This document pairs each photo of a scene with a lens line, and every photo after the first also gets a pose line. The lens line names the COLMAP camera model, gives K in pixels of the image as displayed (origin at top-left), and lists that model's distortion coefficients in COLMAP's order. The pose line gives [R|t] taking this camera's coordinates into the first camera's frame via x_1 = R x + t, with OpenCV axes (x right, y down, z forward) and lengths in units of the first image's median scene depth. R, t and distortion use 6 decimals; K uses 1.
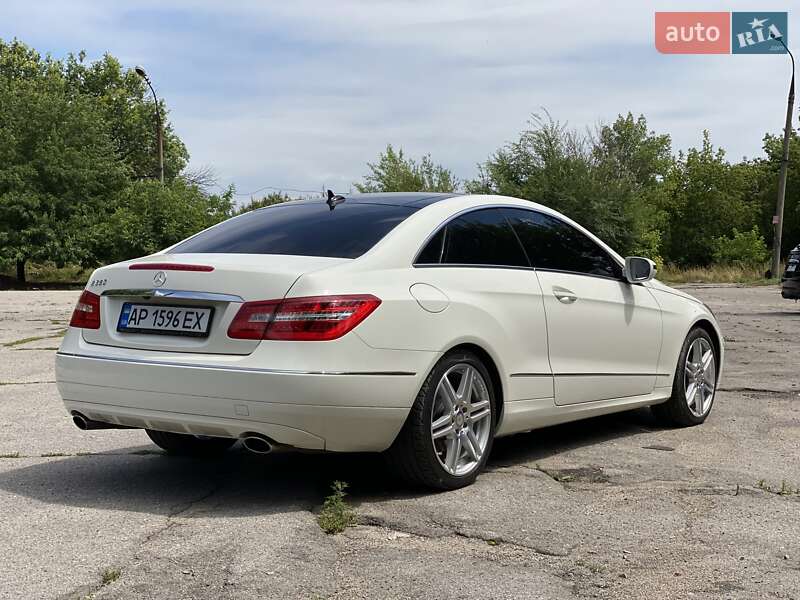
lens RADIAL K [[1158.4, 0, 400.0], [0, 1158.4, 300.0], [0, 0, 1]] dist [0.114807, -0.092915]
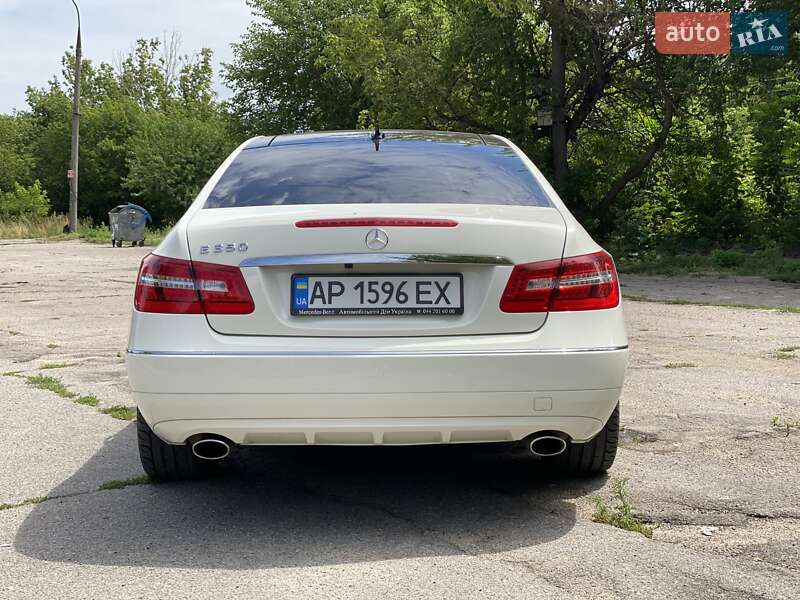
lens RADIAL K [[1158.4, 0, 400.0], [0, 1158.4, 300.0], [0, 0, 1]] dist [0.114807, -0.092915]
pose [[0.809506, -0.059258, 0.584113, -0.616917], [0.036836, 0.998060, 0.050203, -0.015748], [-0.585954, -0.019124, 0.810118, 0.397930]]
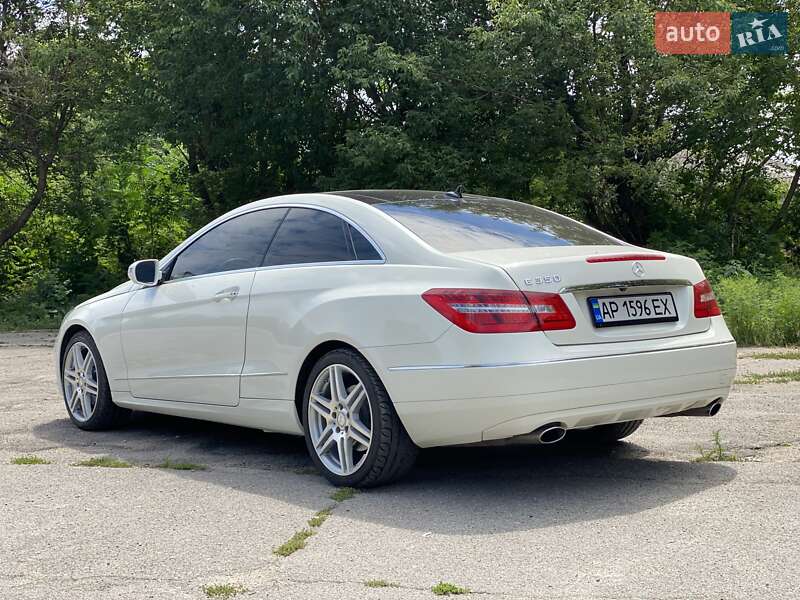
lens RADIAL K [[1158.4, 0, 400.0], [0, 1158.4, 300.0], [0, 0, 1]] dist [0.114807, -0.092915]
pose [[0.290023, -0.053943, 0.955498, -1.231121], [0.069612, 0.996955, 0.035154, -0.041495], [-0.954485, 0.056319, 0.292895, 0.894767]]
